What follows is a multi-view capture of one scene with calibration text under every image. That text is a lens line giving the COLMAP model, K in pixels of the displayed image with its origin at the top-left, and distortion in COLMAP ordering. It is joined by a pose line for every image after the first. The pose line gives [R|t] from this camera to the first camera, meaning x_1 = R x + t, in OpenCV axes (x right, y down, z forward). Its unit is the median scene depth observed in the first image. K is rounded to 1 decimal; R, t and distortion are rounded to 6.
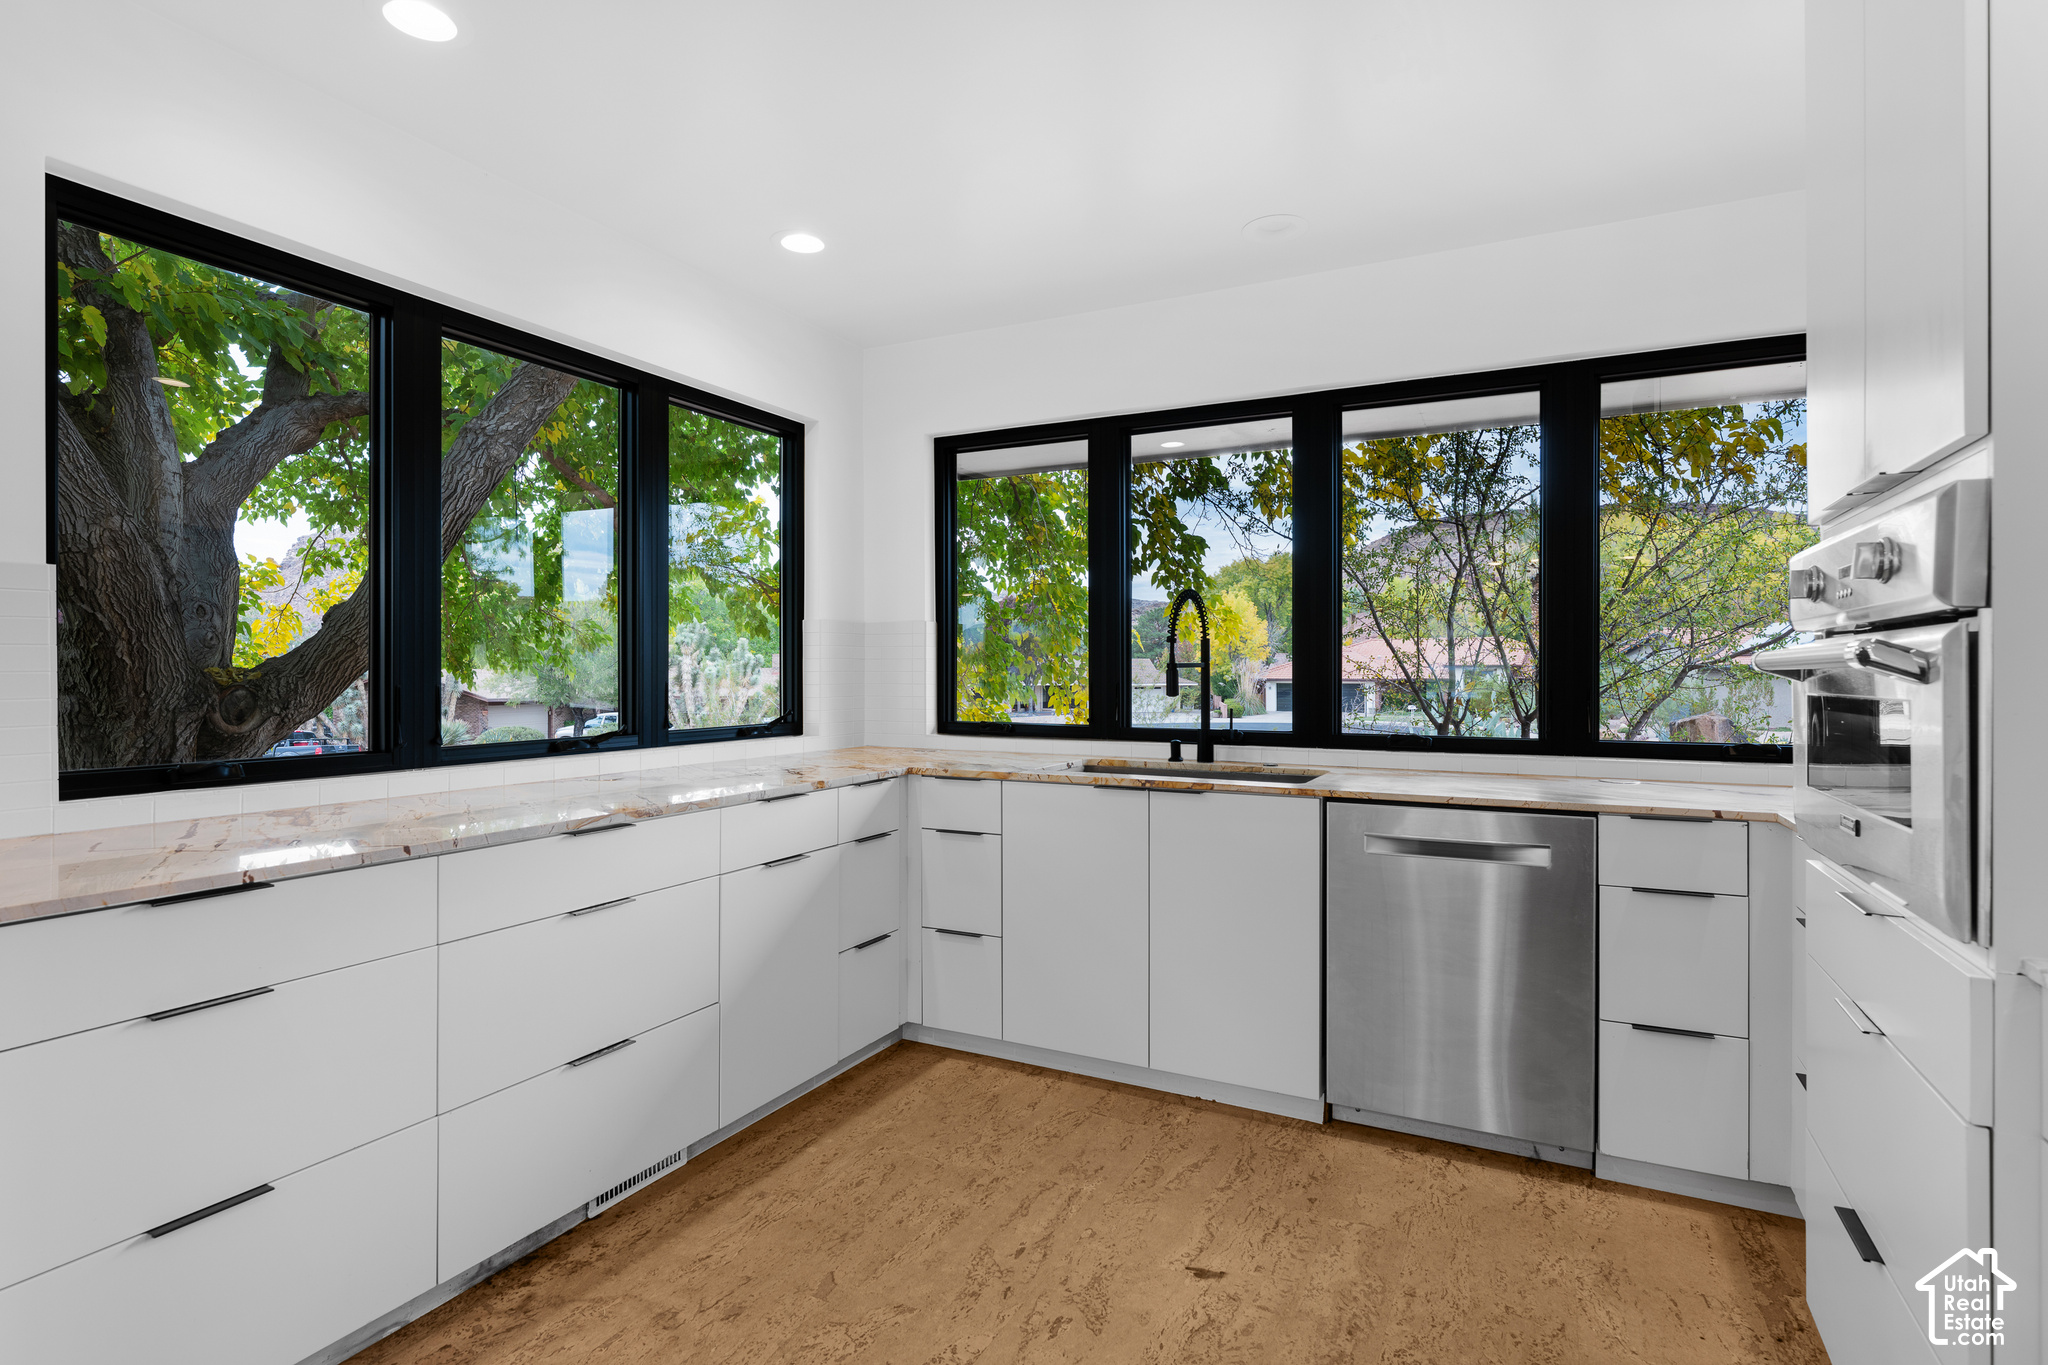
lens RADIAL K [[995.7, 0, 1009.8], [0, 995.7, 682.8], [0, 0, 1]] dist [0.000106, -0.000005]
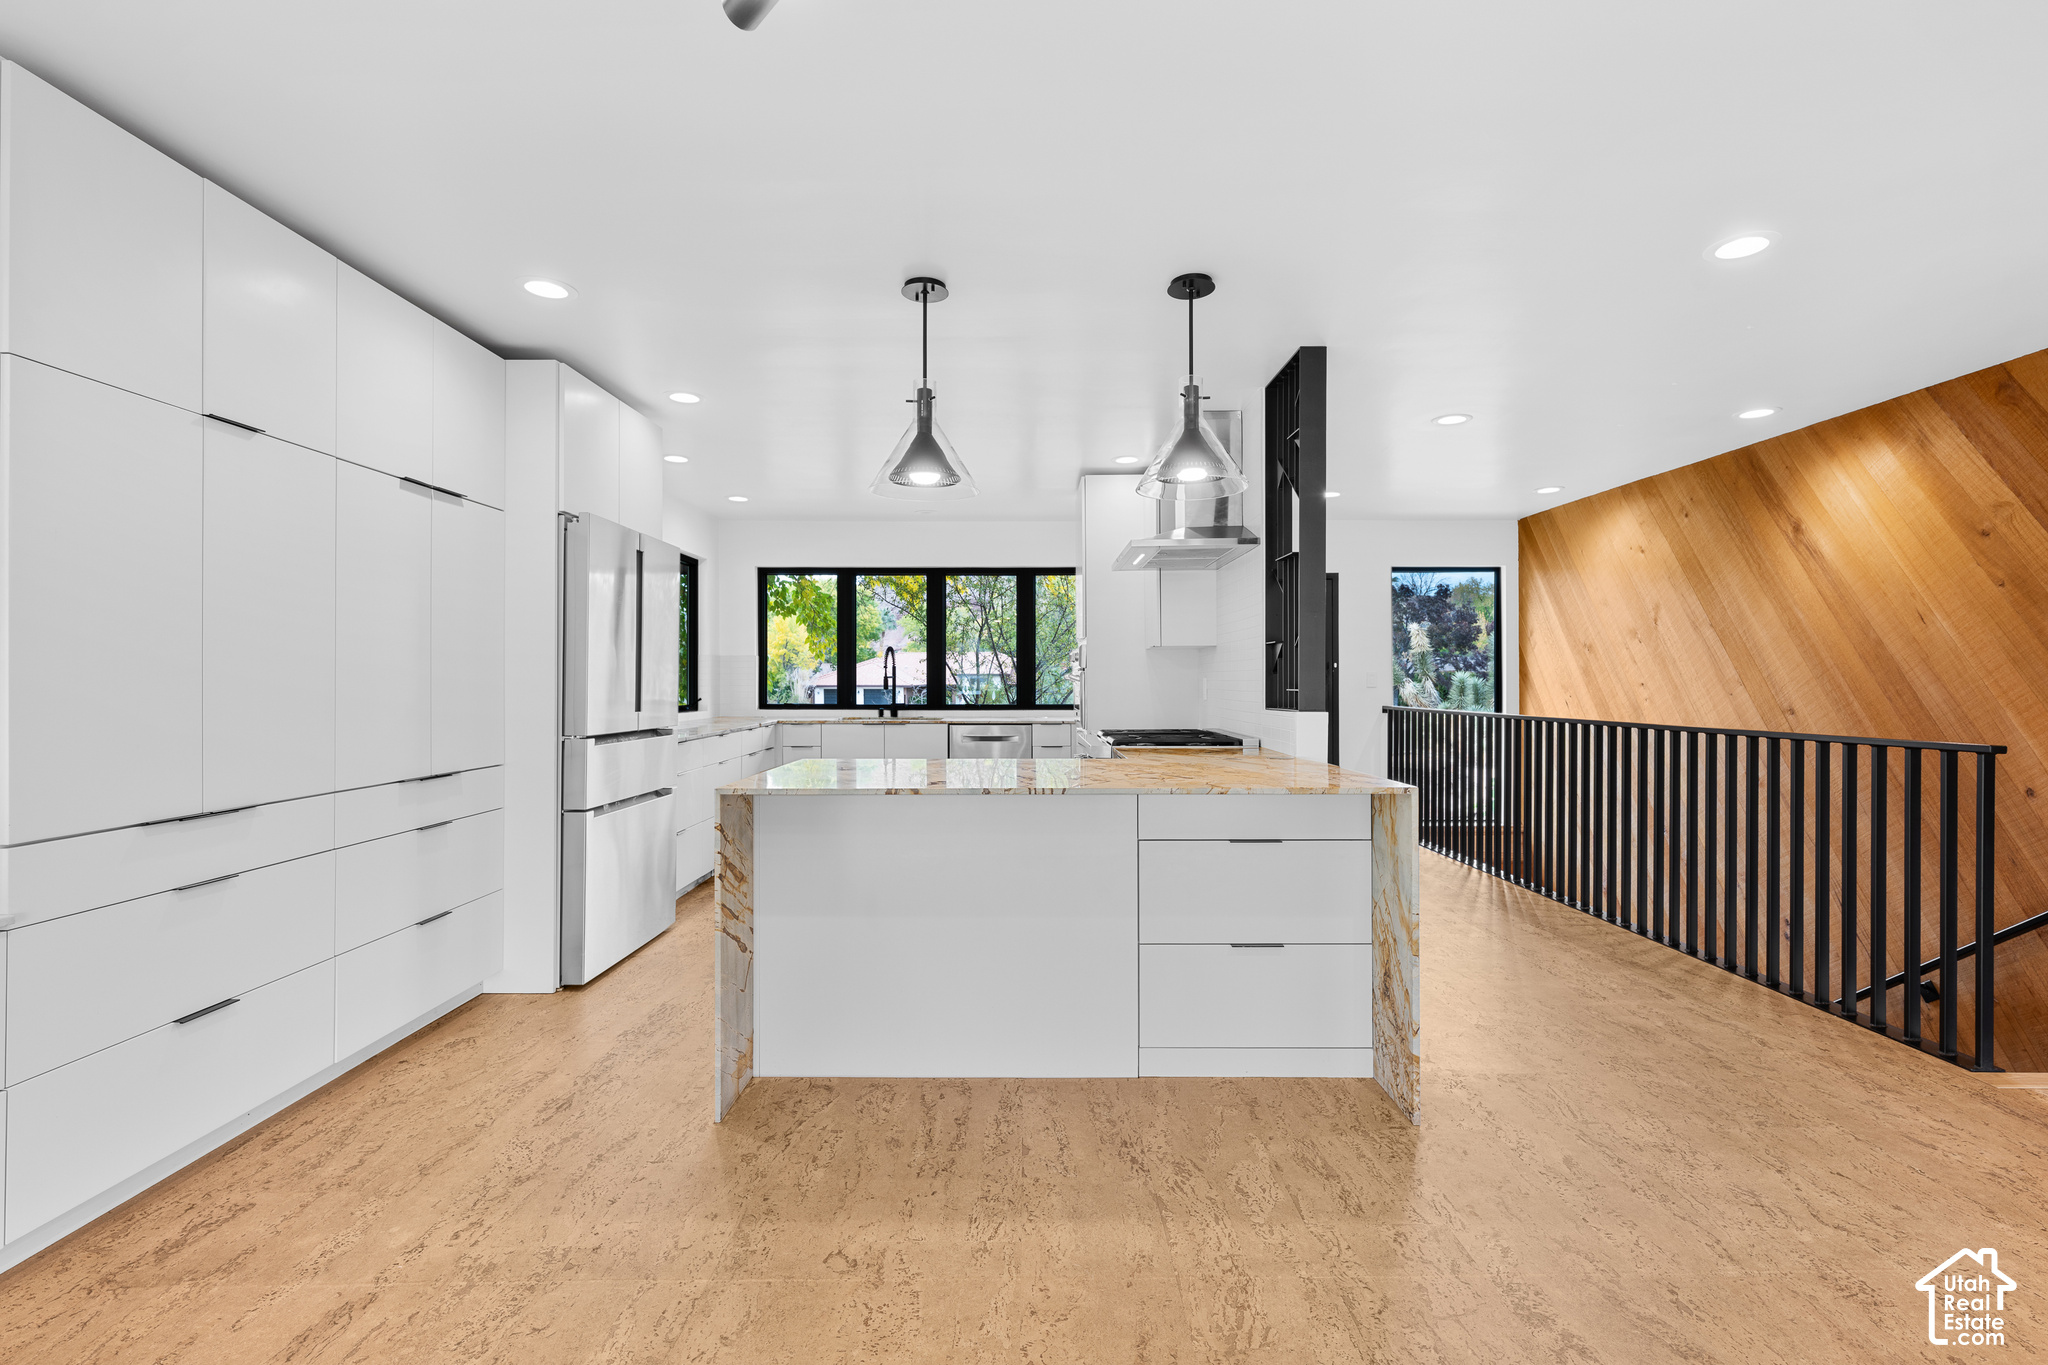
lens RADIAL K [[915.6, 0, 1028.6], [0, 915.6, 680.5], [0, 0, 1]] dist [-0.003041, 0.000612]
pose [[0.881799, -0.000179, 0.471626, -0.507122], [0.004754, 0.999952, -0.008509, 0.009363], [-0.471602, 0.009745, 0.881758, -1.007870]]
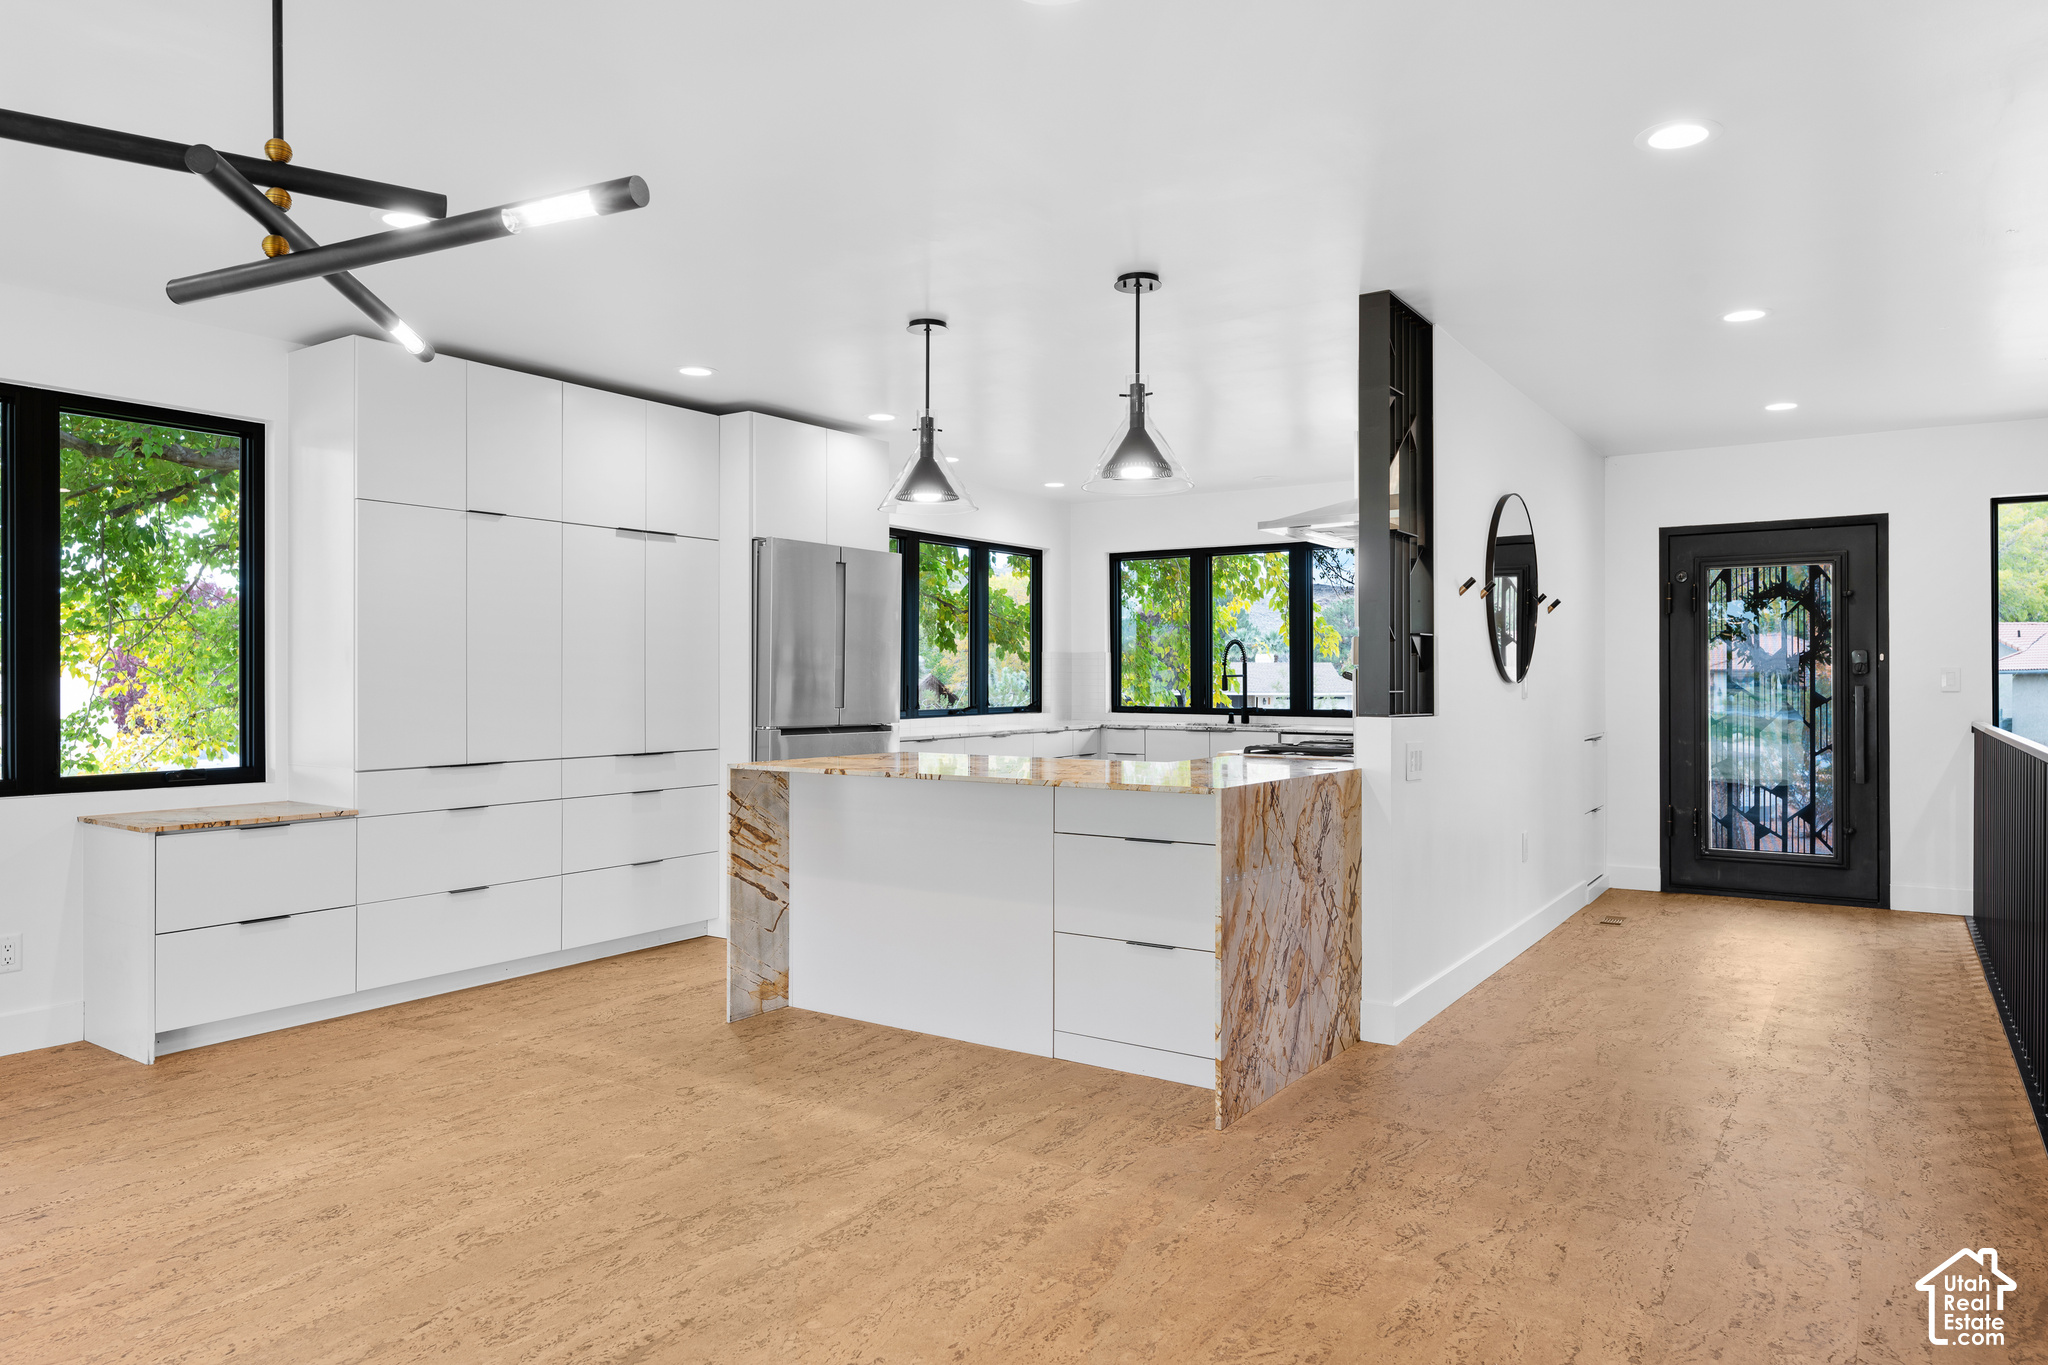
lens RADIAL K [[1295.3, 0, 1029.1], [0, 1295.3, 678.4], [0, 0, 1]] dist [-0.004893, 0.000713]
pose [[0.994735, 0.000967, -0.102472, 0.024372], [-0.002031, 0.999945, -0.010280, 0.012833], [0.102457, 0.010434, 0.994683, -1.506327]]
